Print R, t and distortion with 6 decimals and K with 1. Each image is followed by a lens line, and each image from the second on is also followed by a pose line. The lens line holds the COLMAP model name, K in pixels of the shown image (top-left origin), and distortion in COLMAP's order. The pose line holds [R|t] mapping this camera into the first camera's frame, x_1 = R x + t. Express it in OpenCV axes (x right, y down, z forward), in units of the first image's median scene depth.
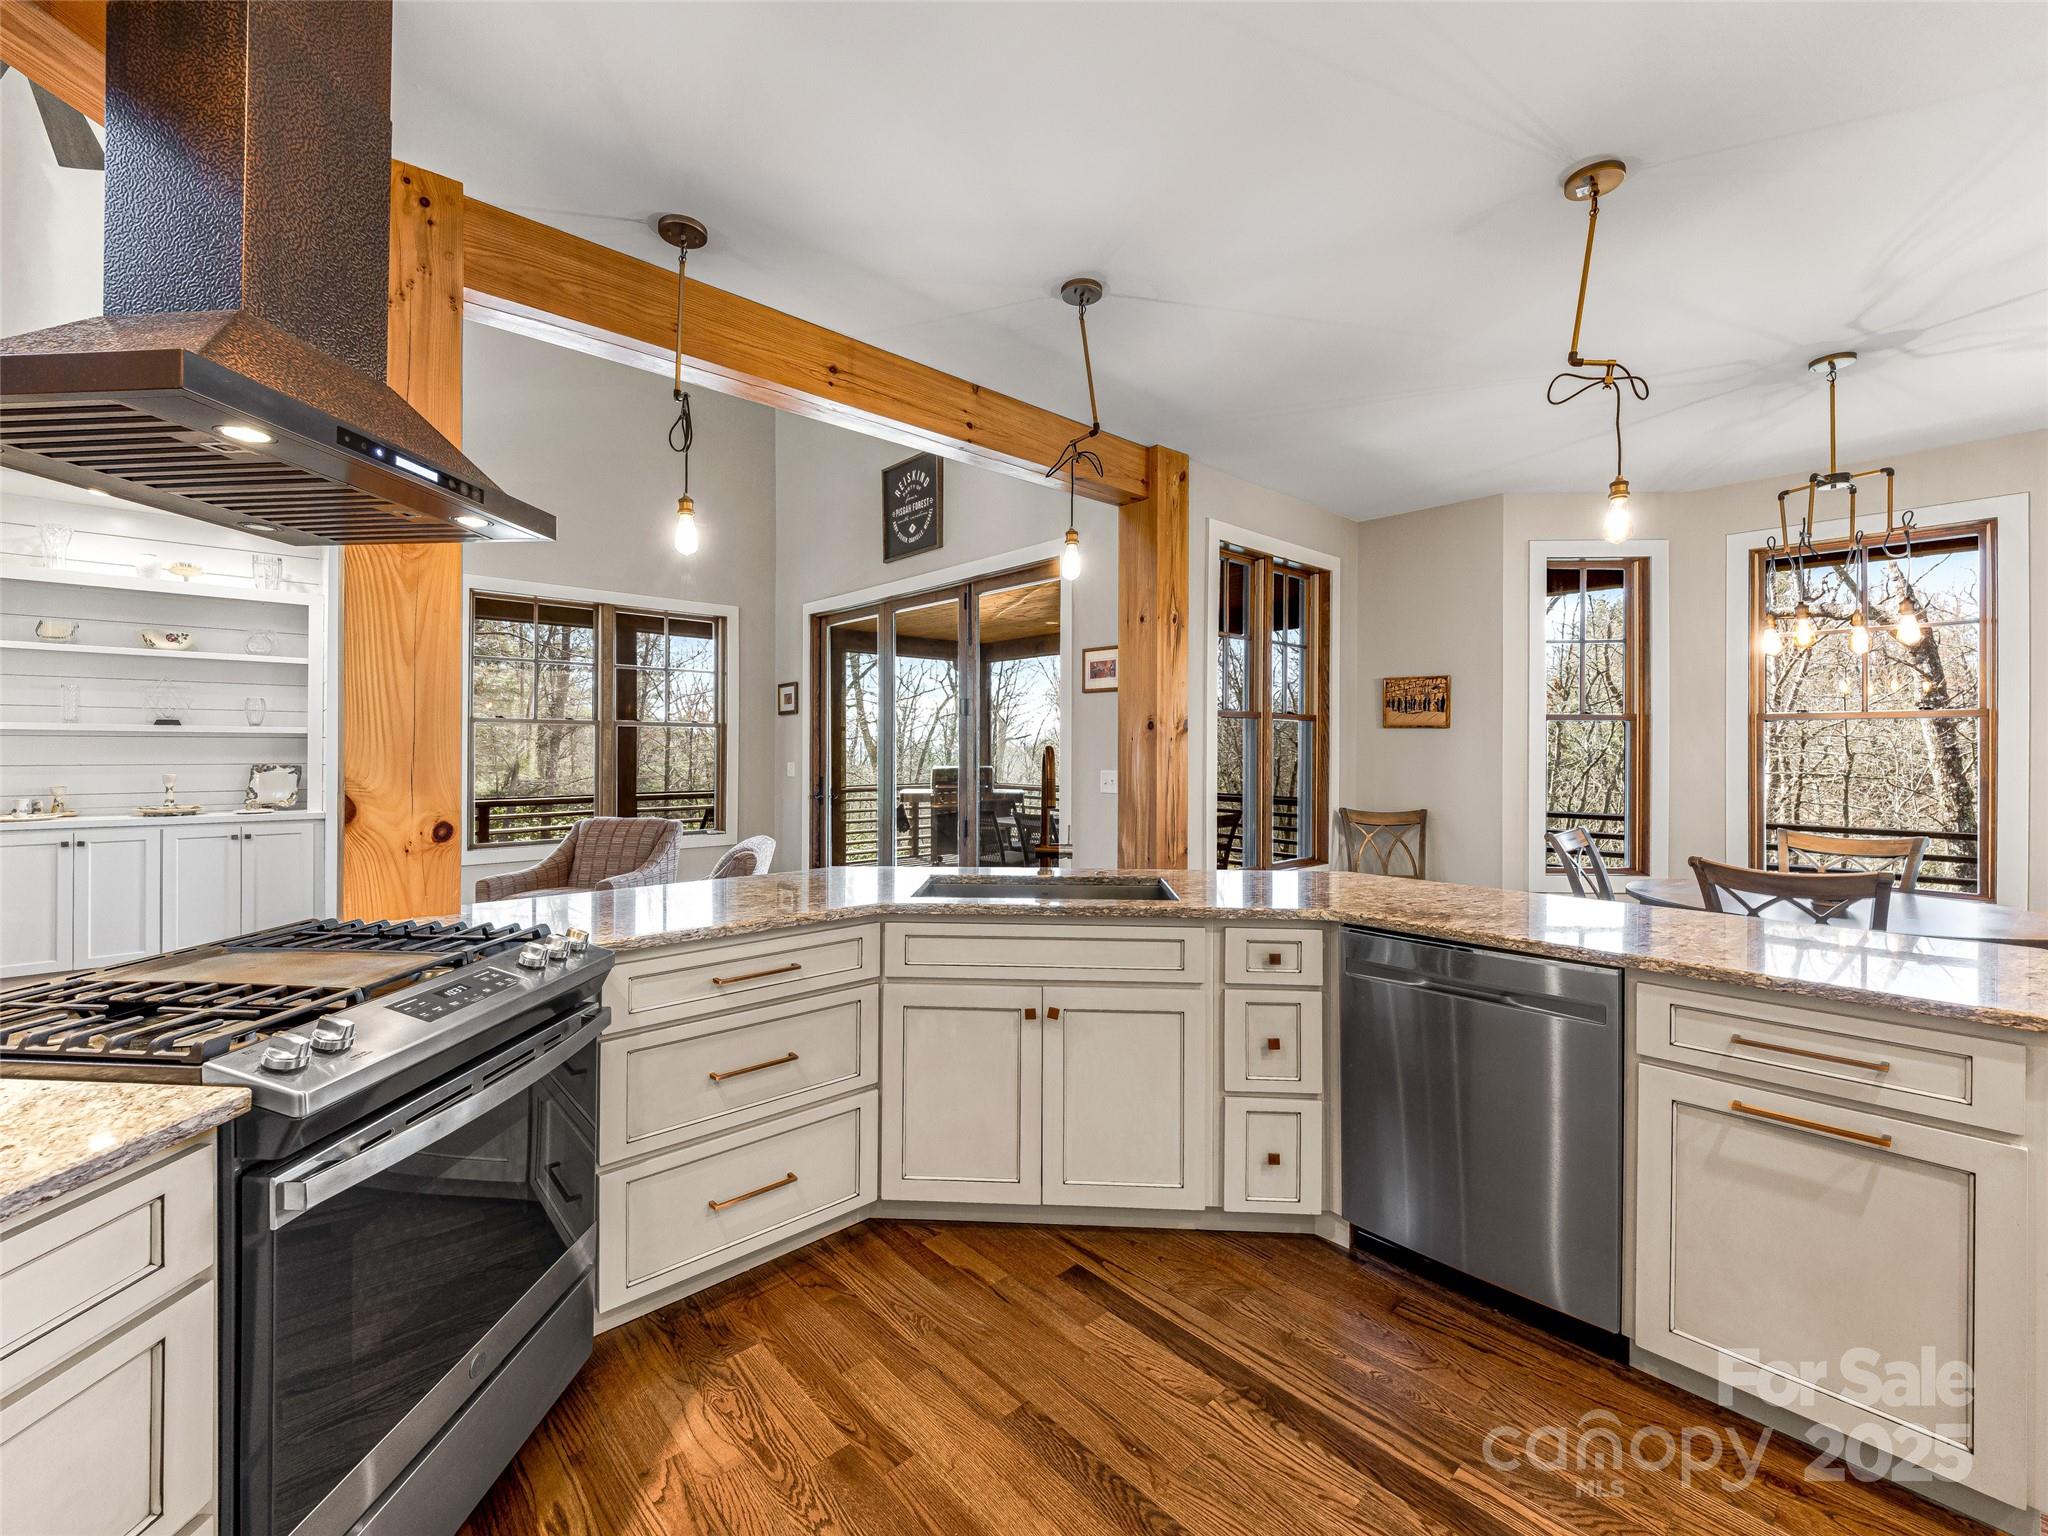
lens RADIAL K [[854.3, 0, 1019.3], [0, 854.3, 755.4], [0, 0, 1]] dist [-0.004239, -0.001393]
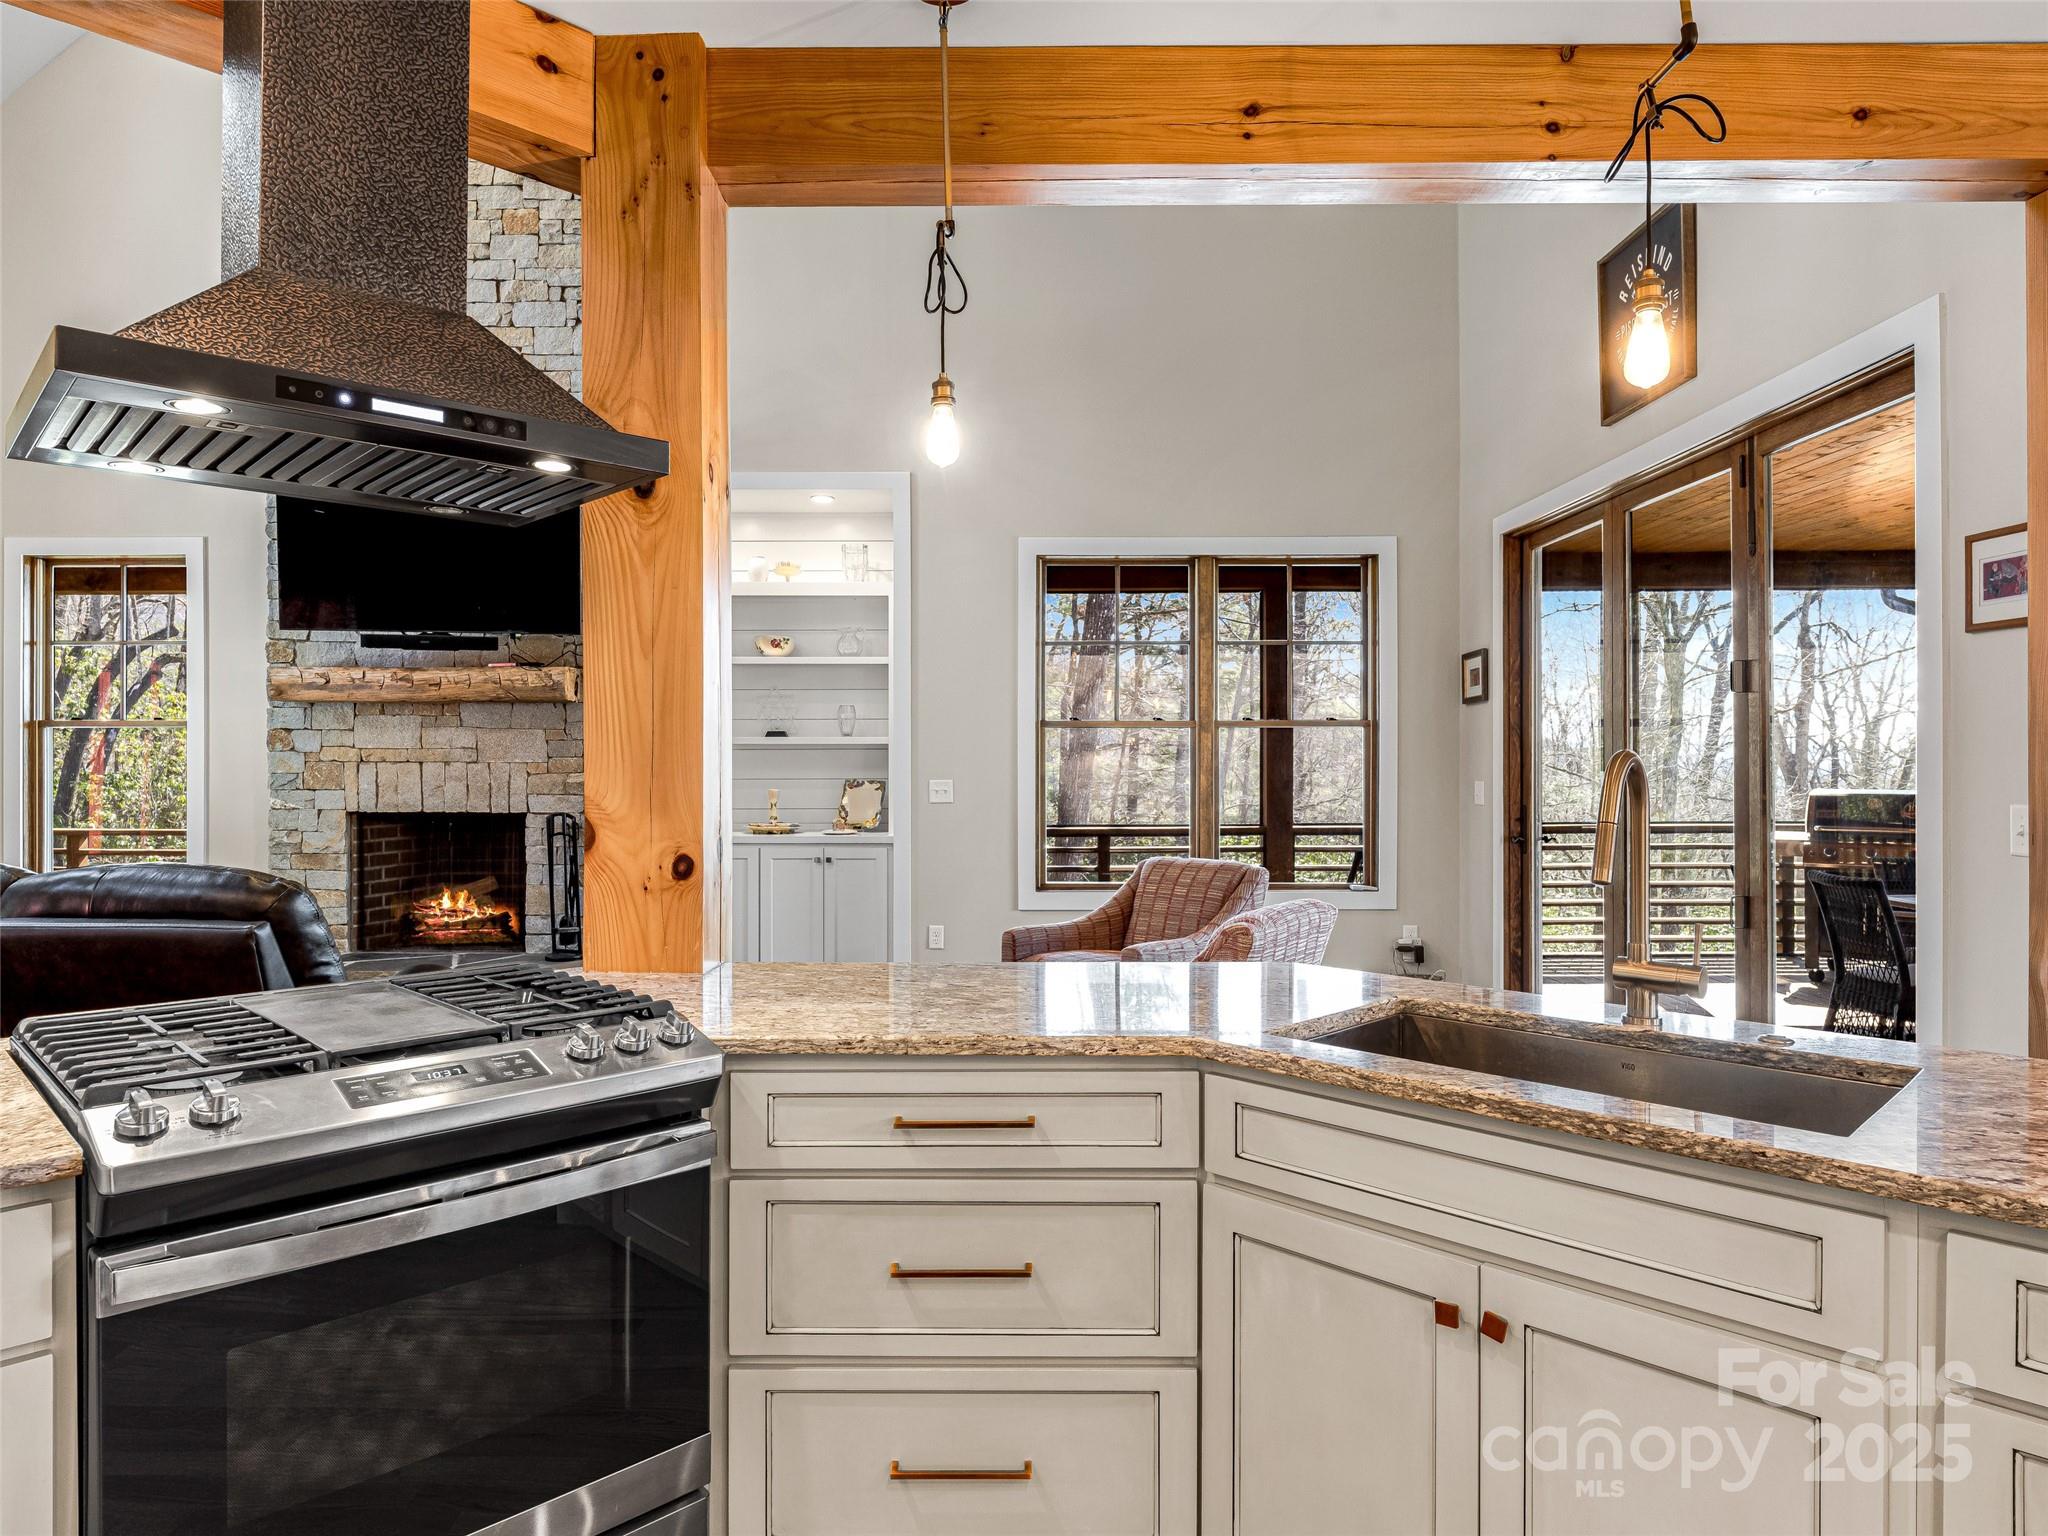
lens RADIAL K [[1280.9, 0, 1012.7], [0, 1280.9, 763.0], [0, 0, 1]] dist [0.004619, -0.007252]
pose [[0.737410, -0.002510, -0.675441, 0.163973], [-0.000902, 0.999989, -0.004700, -0.000484], [0.675445, 0.004076, 0.737399, 0.157977]]
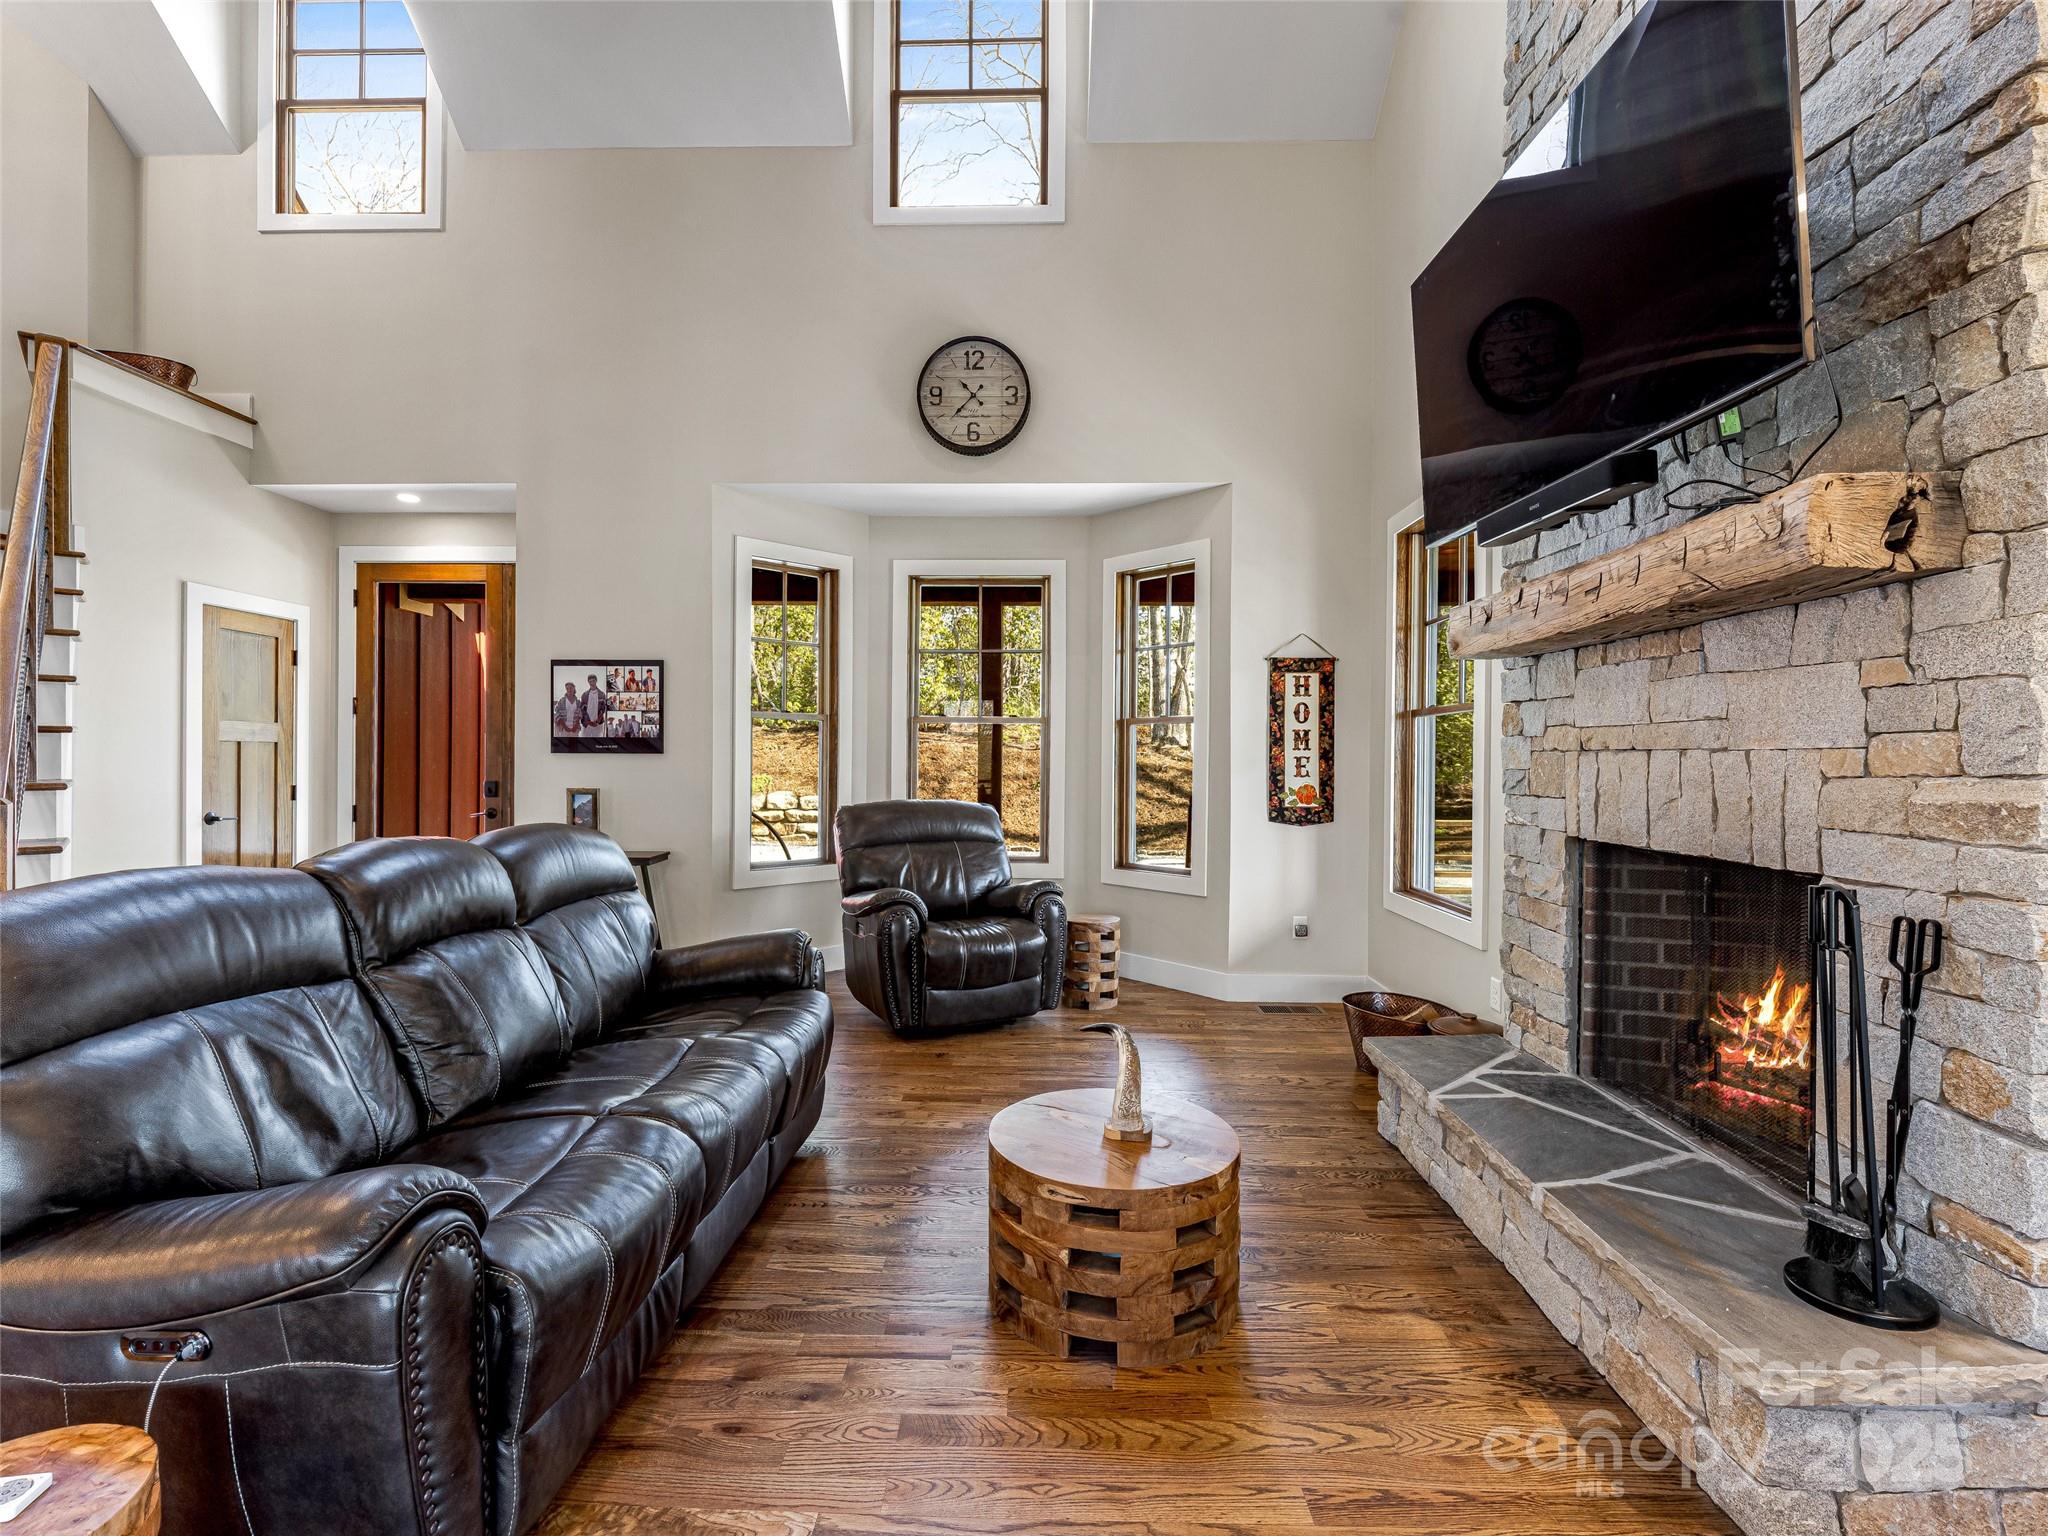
lens RADIAL K [[939.3, 0, 1018.3], [0, 939.3, 766.4], [0, 0, 1]] dist [-0.009464, -0.000161]
pose [[-0.689998, -0.003324, -0.723804, -0.679242], [-0.012335, 0.999898, 0.007168, 0.002243], [0.723706, 0.013874, -0.689969, 0.893829]]
